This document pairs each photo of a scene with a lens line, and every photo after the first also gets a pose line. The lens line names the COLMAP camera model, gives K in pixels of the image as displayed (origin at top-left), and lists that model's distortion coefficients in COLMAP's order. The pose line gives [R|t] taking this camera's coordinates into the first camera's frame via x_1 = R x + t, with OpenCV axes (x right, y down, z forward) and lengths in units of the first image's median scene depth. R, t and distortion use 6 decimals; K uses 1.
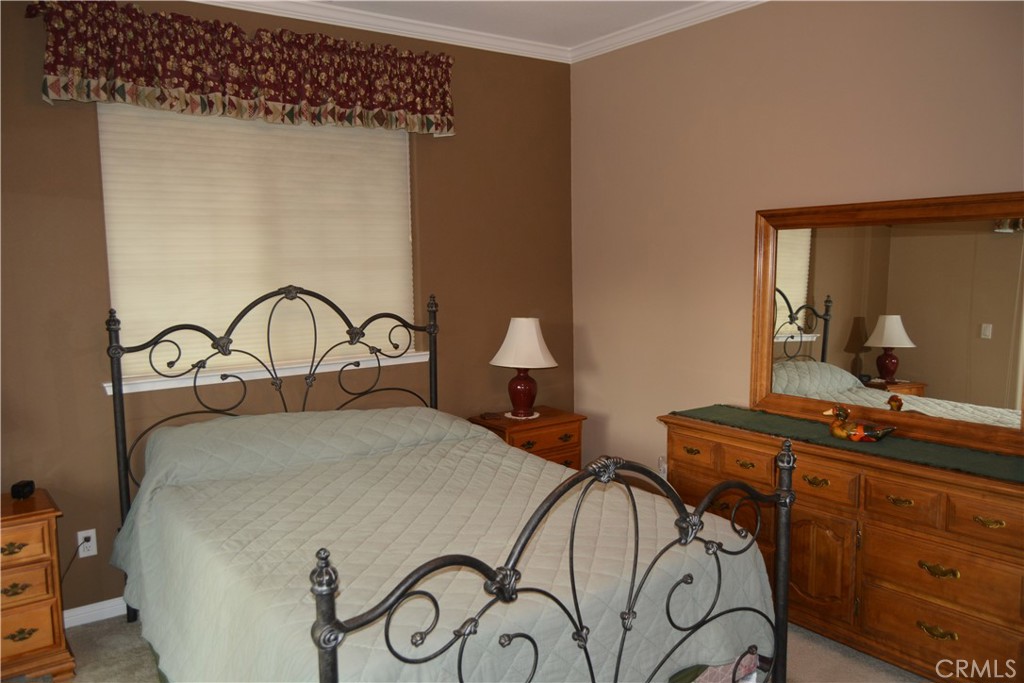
lens RADIAL K [[800.1, 0, 506.4], [0, 800.1, 344.2], [0, 0, 1]] dist [-0.008708, 0.009056]
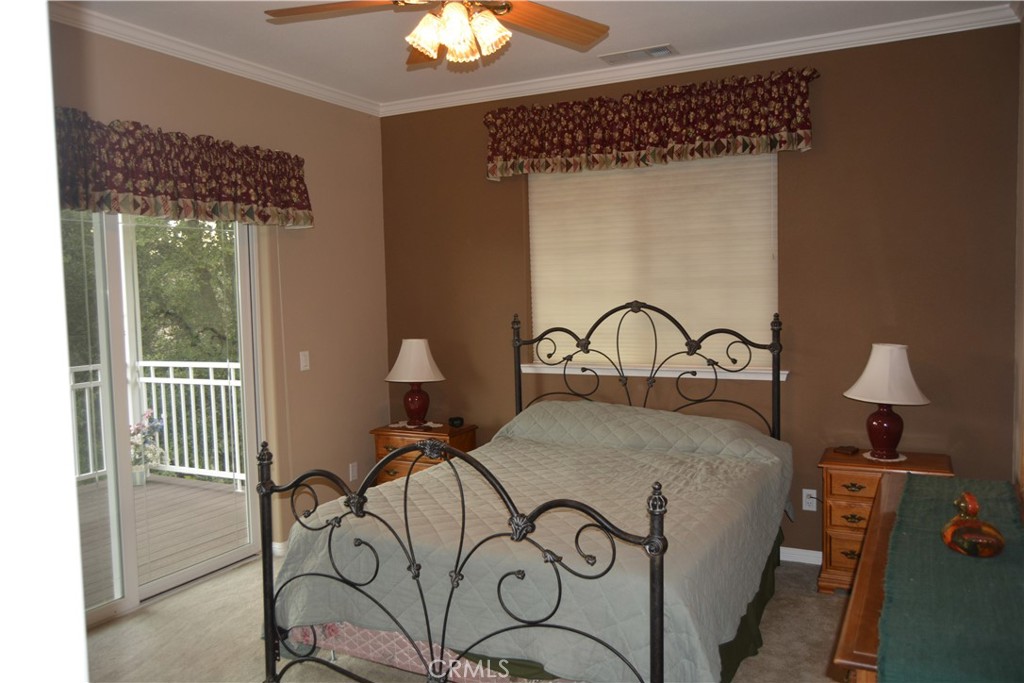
lens RADIAL K [[800.1, 0, 503.9], [0, 800.1, 339.3], [0, 0, 1]] dist [-0.008708, 0.009056]
pose [[0.432559, 0.063056, -0.899398, 0.729582], [-0.085210, 0.995945, 0.028844, -0.033668], [0.897570, 0.064161, 0.436178, 0.300987]]
